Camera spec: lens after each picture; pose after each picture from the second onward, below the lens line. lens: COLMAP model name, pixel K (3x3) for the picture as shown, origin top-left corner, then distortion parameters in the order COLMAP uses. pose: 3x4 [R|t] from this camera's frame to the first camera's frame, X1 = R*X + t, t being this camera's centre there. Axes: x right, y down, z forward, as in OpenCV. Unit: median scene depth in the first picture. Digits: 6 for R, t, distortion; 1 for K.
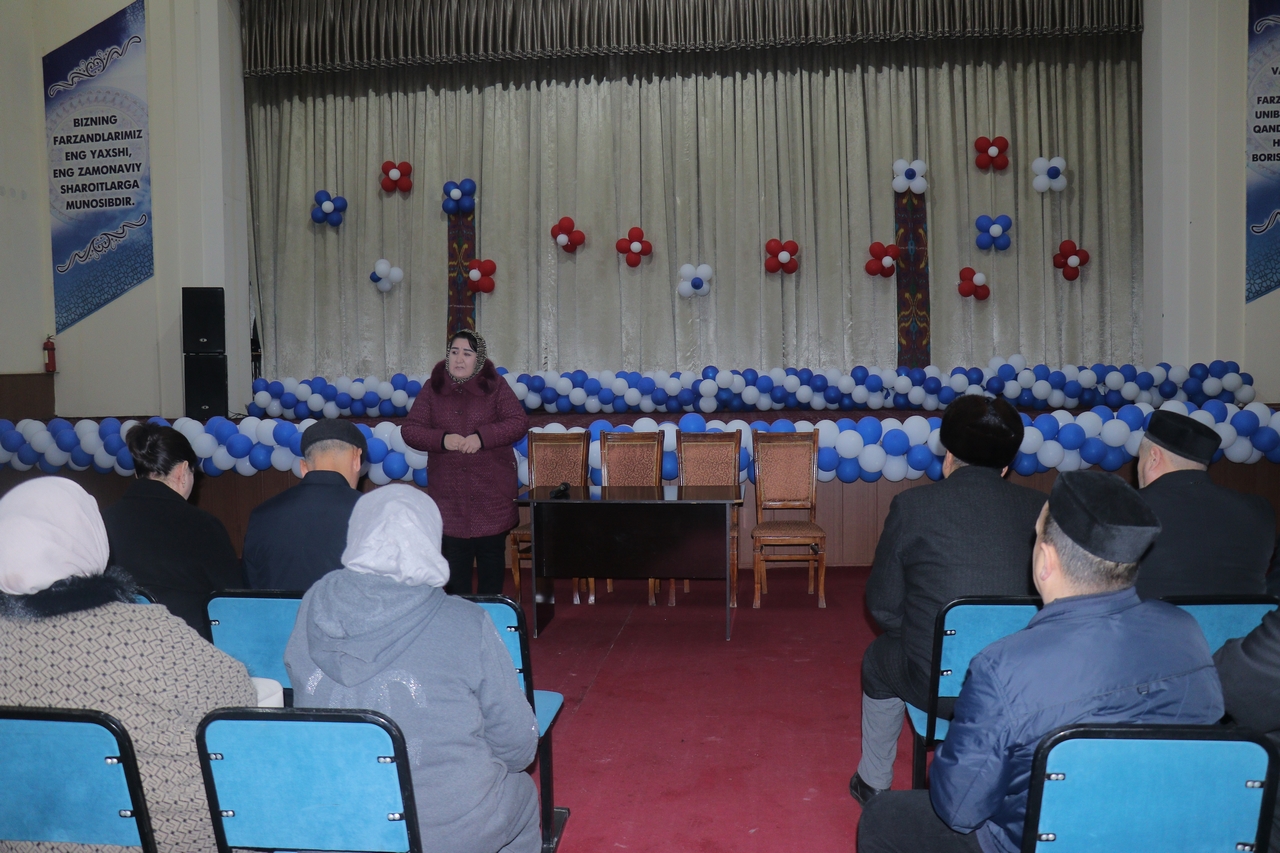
lens RADIAL K [[1096.5, 0, 640.0], [0, 1096.5, 426.5], [0, 0, 1]] dist [-0.187321, 0.003825]
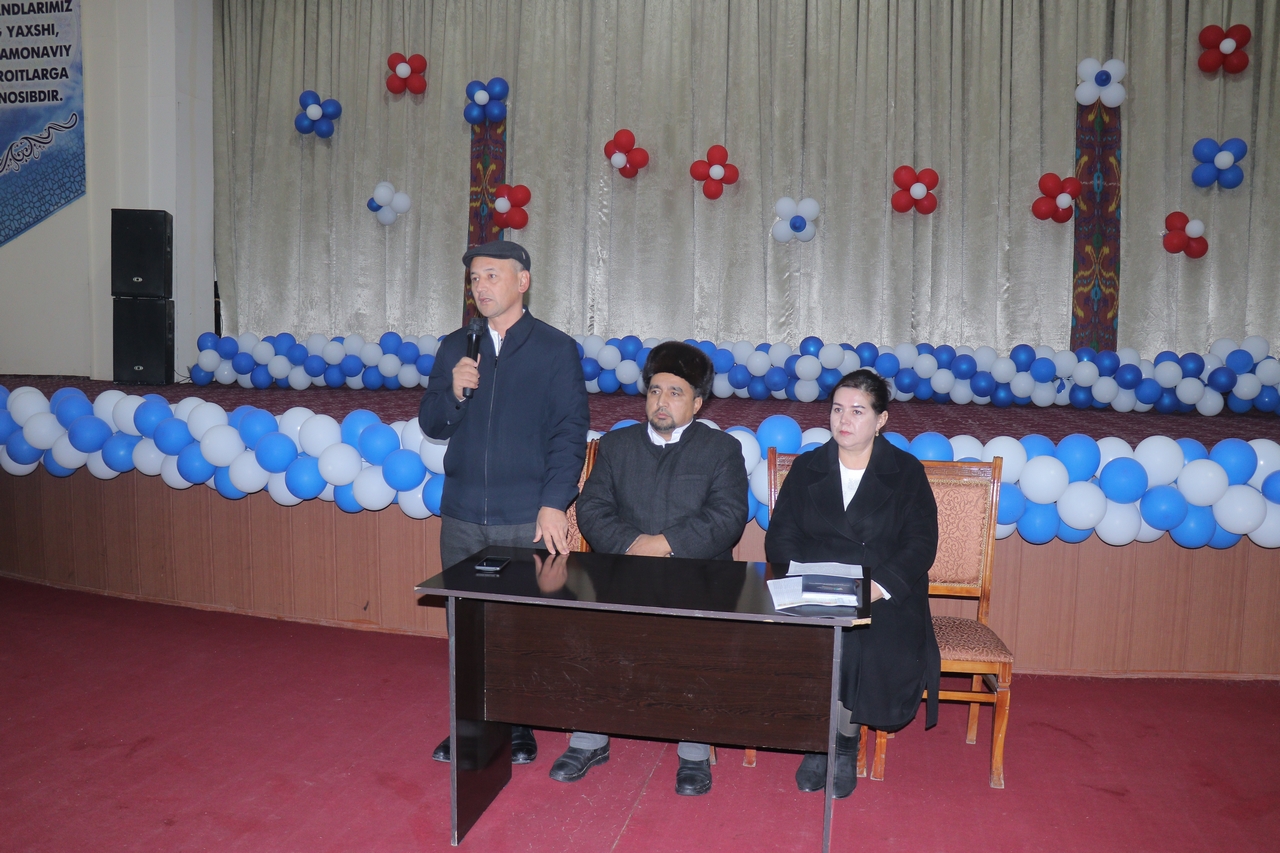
lens RADIAL K [[1124.2, 0, 640.0], [0, 1124.2, 426.5], [0, 0, 1]] dist [-0.154135, 0.105598]
pose [[0.995688, 0.040872, -0.083282, 0.014294], [-0.038322, 0.998753, 0.031987, -0.014458], [0.084485, -0.028658, 0.996013, 0.237718]]
